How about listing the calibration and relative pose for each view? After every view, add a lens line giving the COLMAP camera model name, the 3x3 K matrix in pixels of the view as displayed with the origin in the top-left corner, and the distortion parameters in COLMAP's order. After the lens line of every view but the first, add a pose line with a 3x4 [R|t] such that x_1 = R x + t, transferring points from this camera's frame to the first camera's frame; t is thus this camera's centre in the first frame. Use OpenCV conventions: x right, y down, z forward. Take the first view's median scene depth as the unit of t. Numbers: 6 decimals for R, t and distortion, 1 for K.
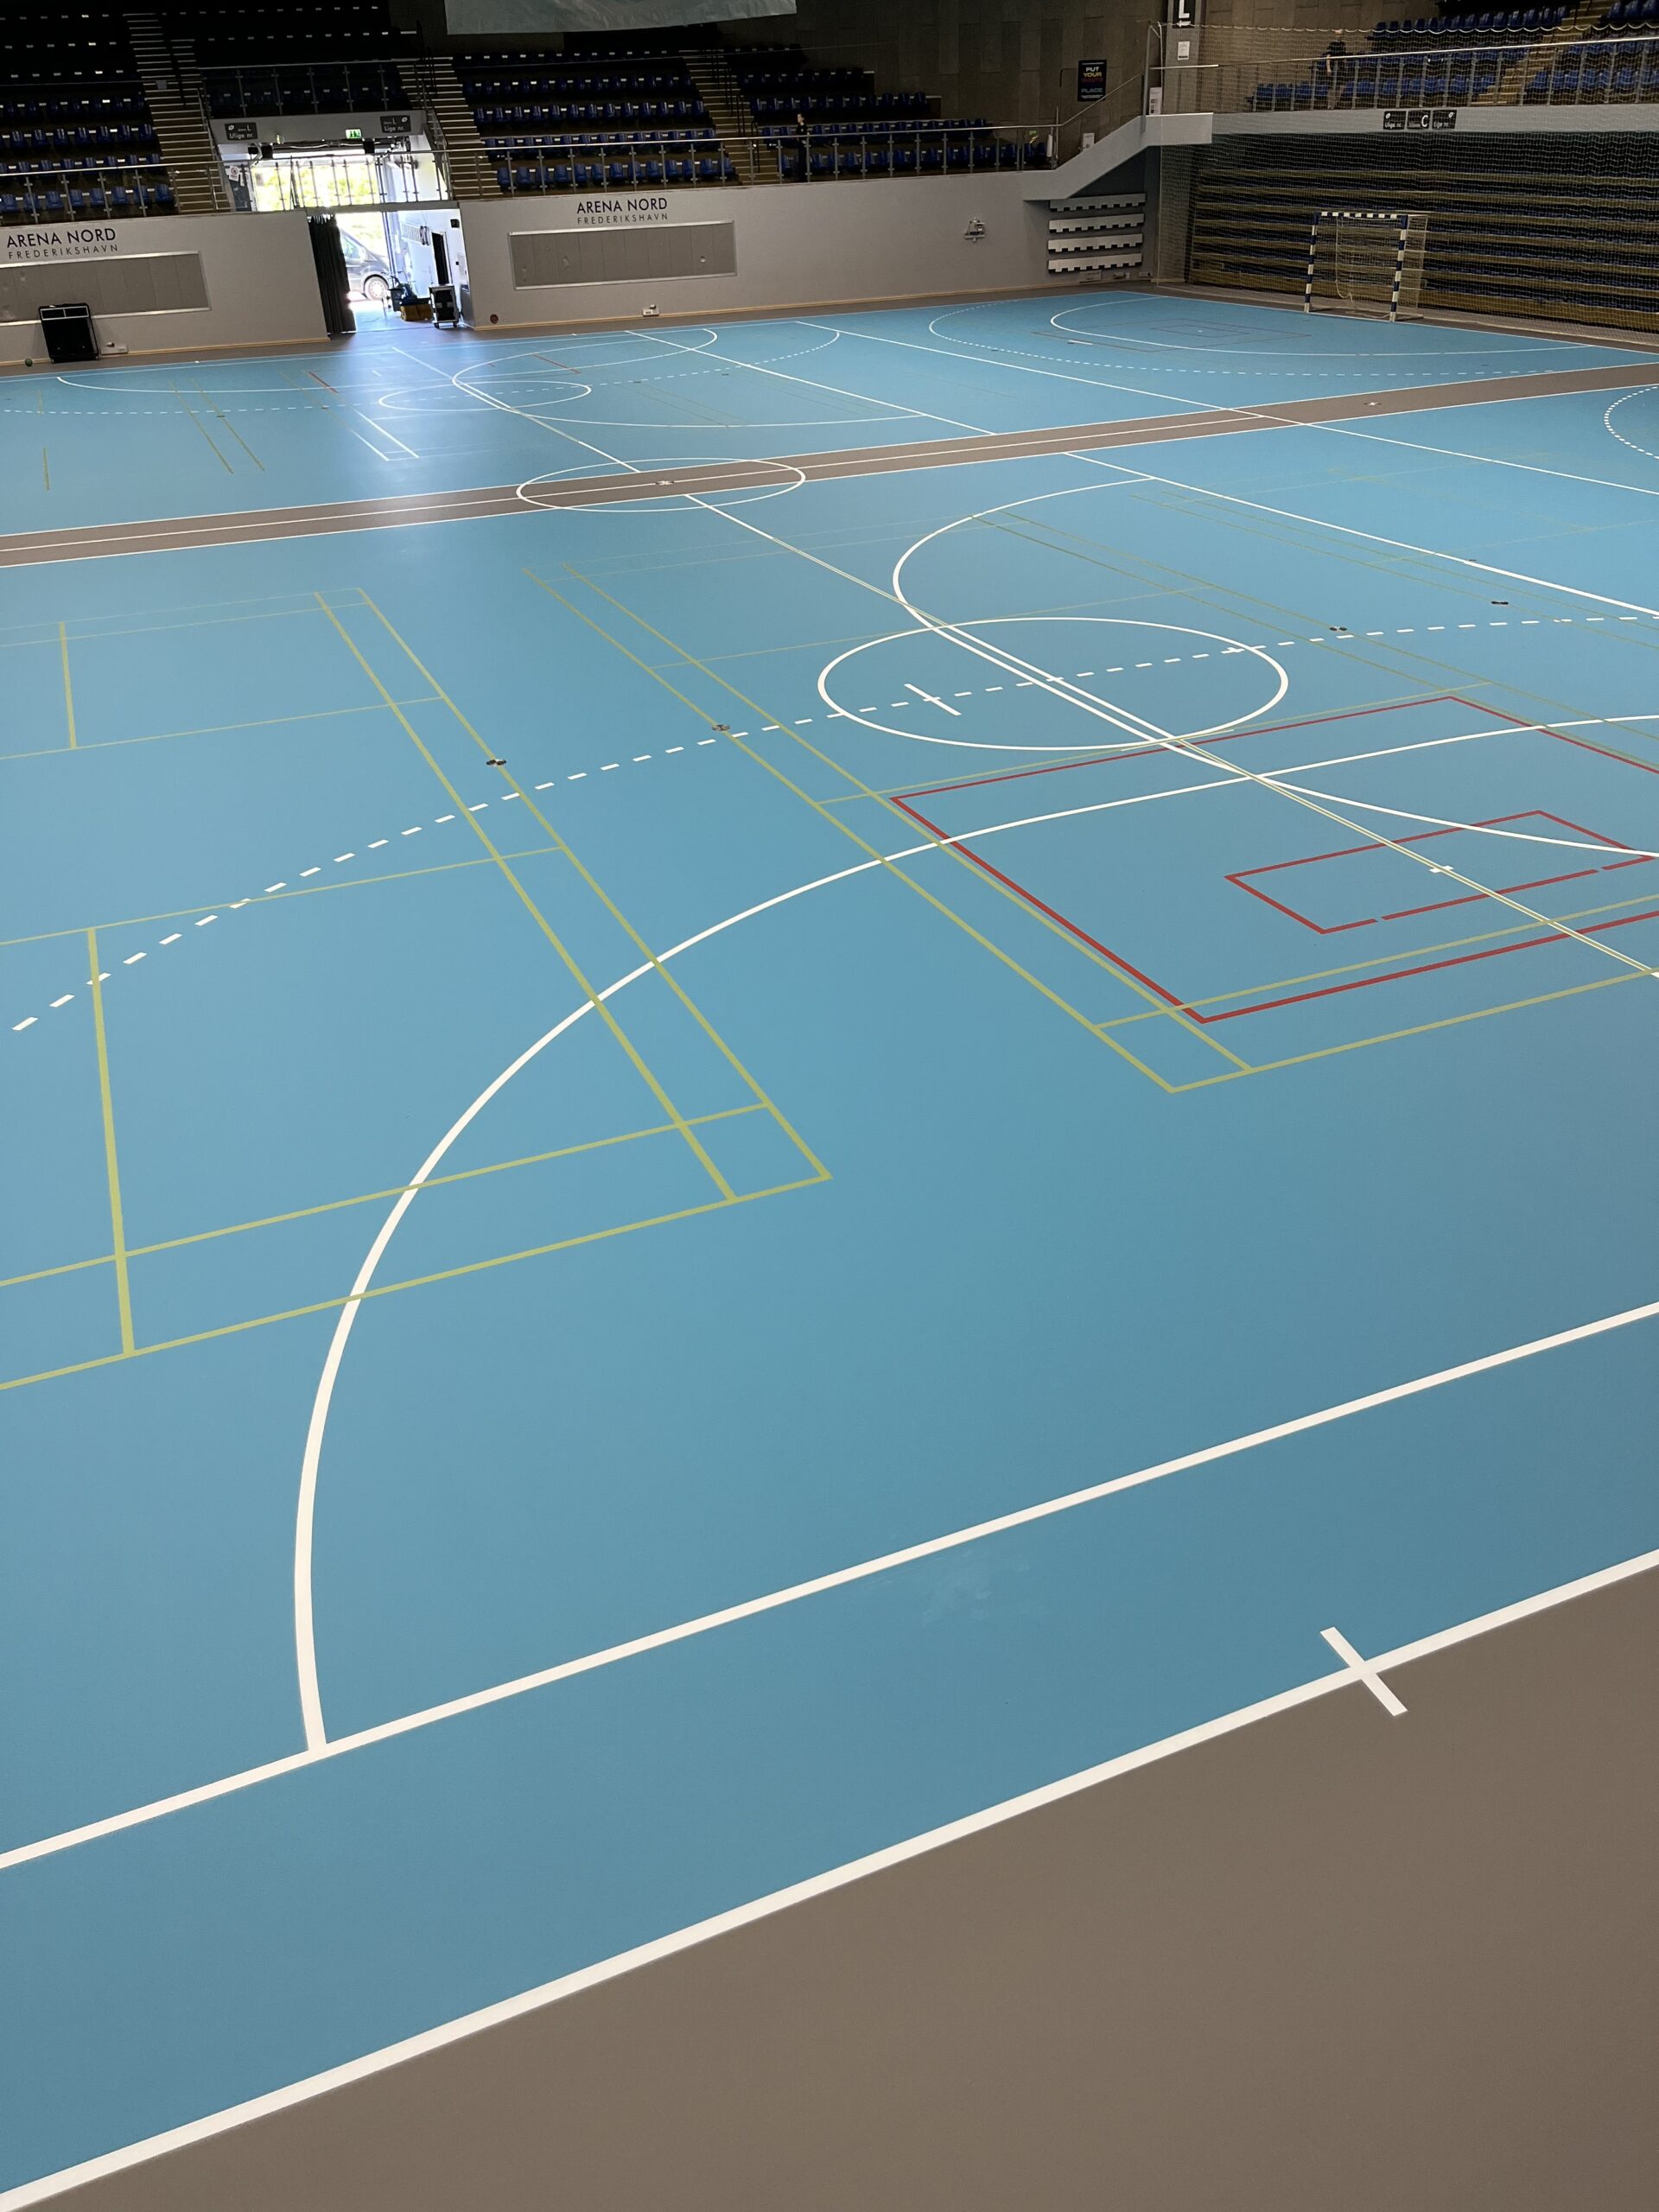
lens RADIAL K [[1701.0, 0, 835.2], [0, 1701.0, 1105.1], [0, 0, 1]] dist [0.075520, -0.099000]
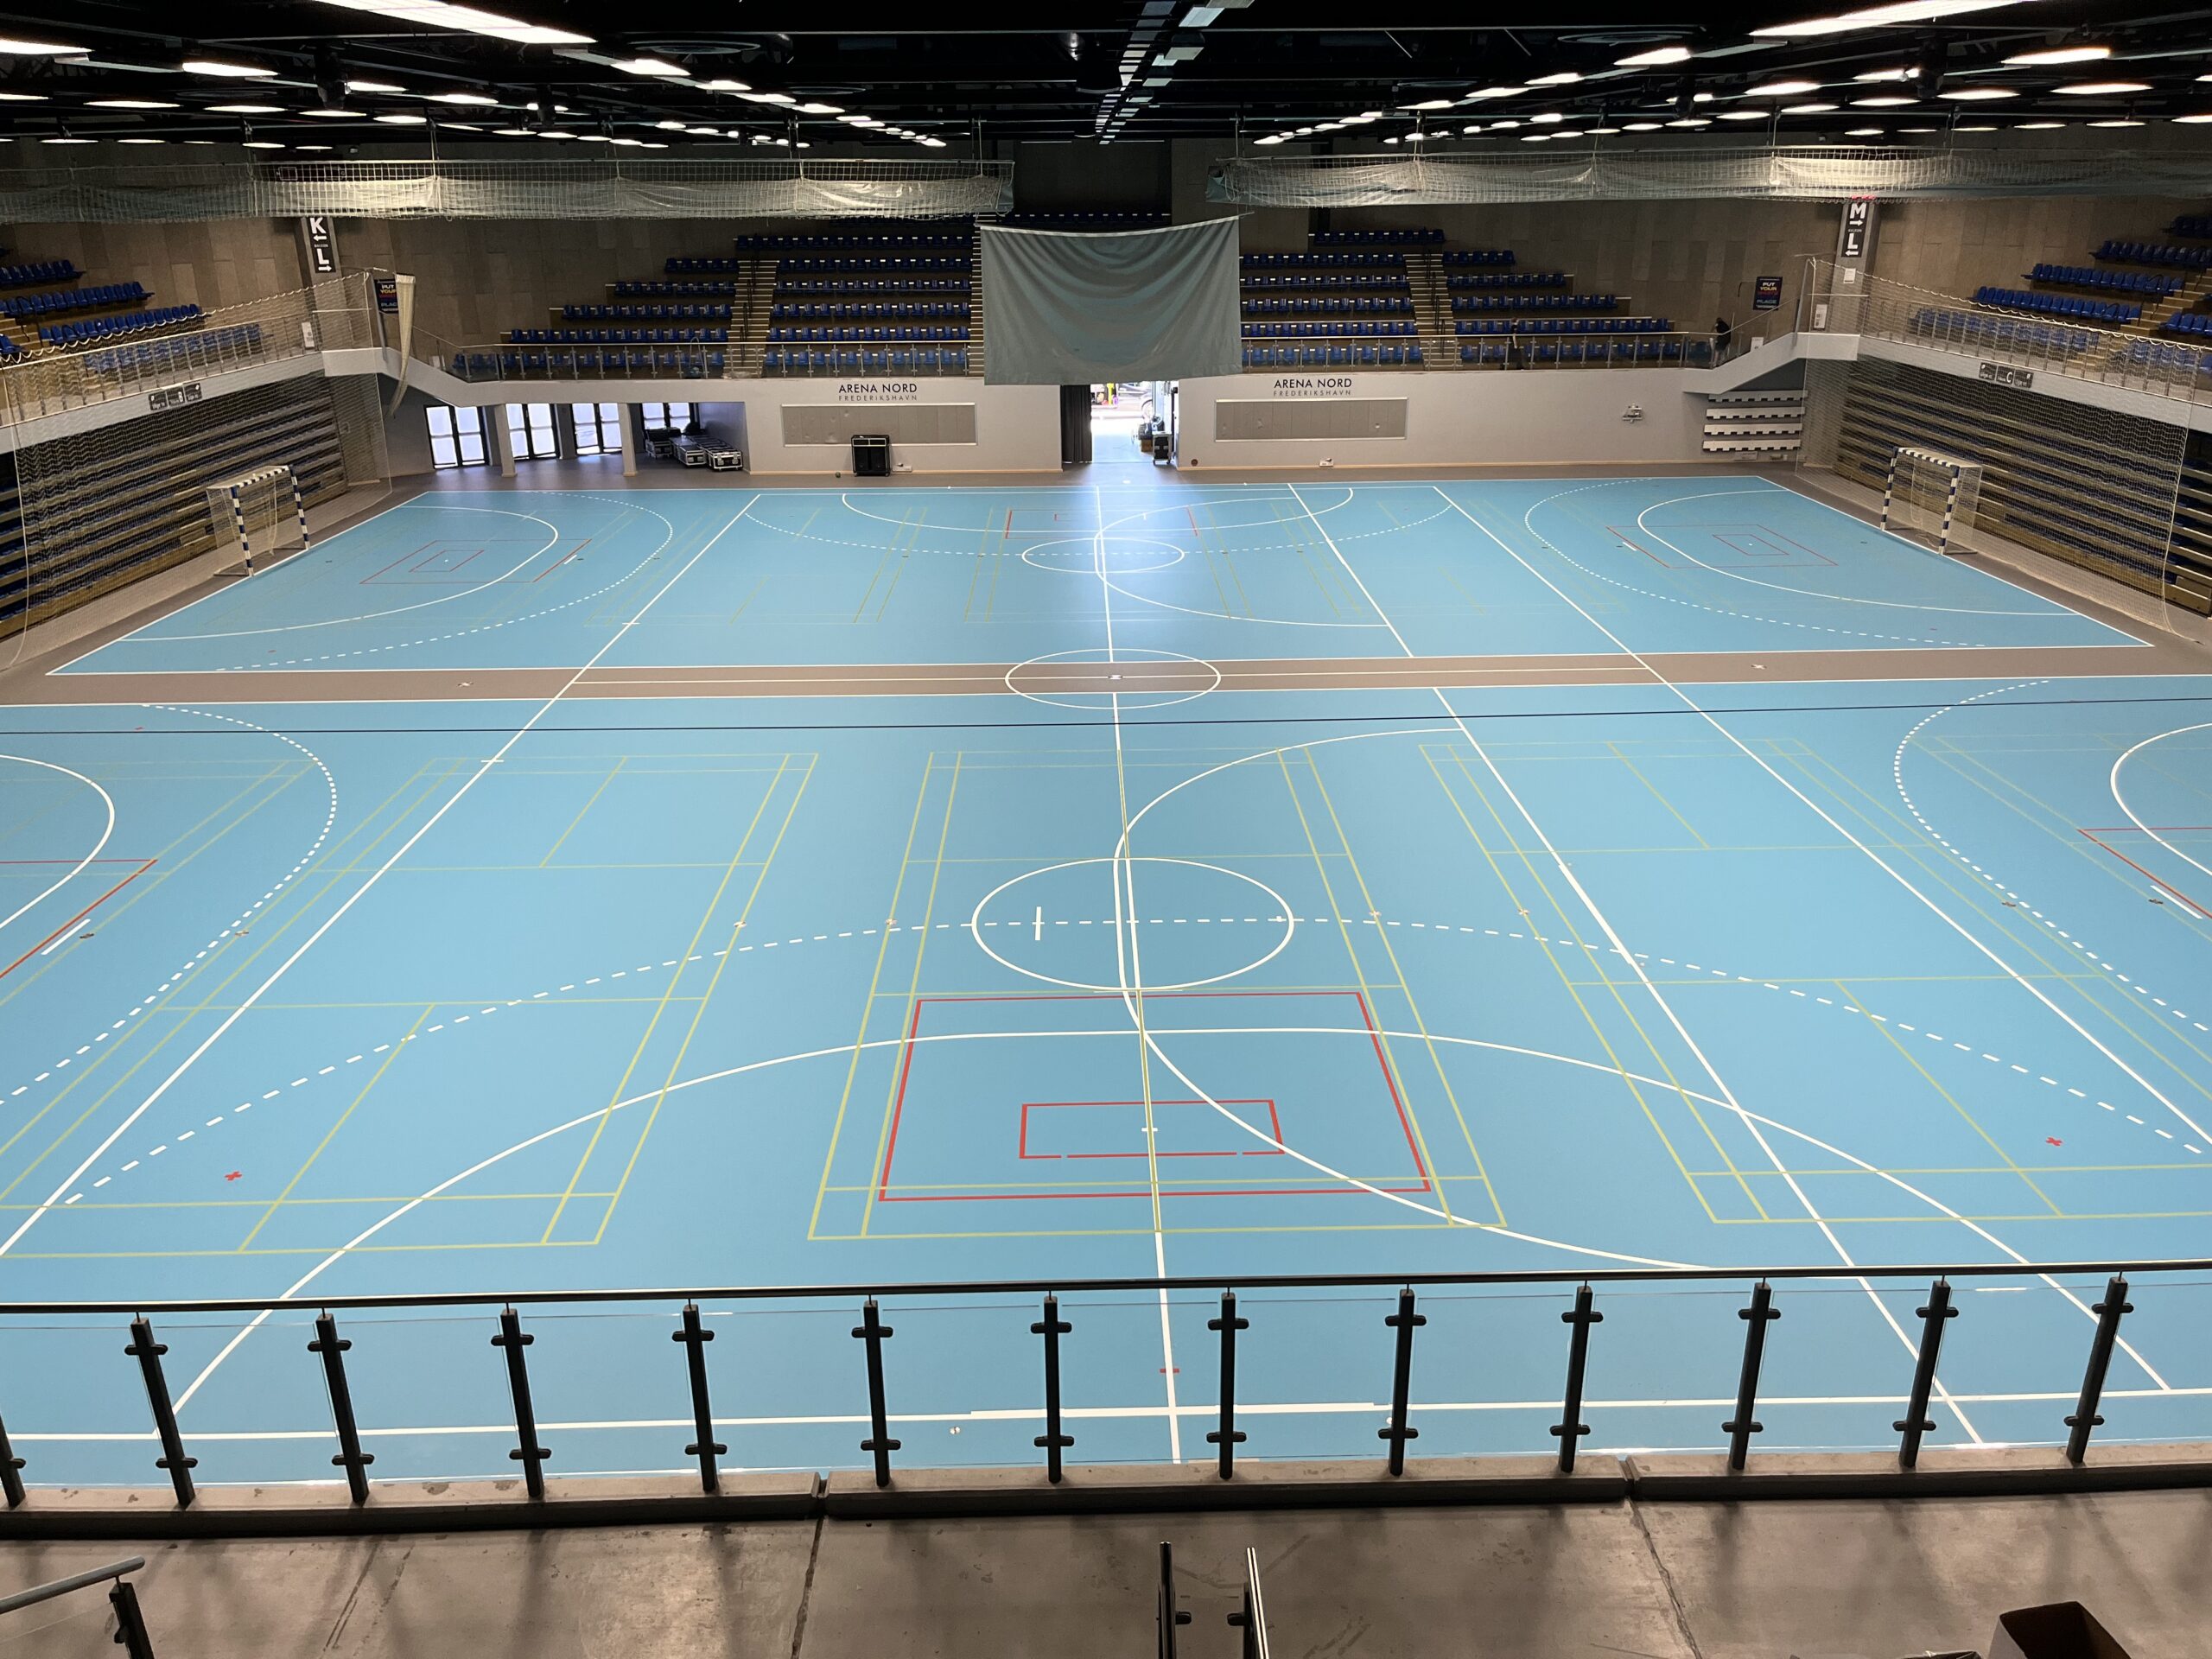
lens RADIAL K [[1701.0, 0, 1128.1], [0, 1701.0, 835.6], [0, 0, 1]] dist [0.075520, -0.099000]
pose [[0.932733, 0.158213, -0.324001, 0.184584], [-0.201718, 0.973778, -0.105198, -0.053508], [0.298862, 0.163478, 0.940190, -0.115748]]
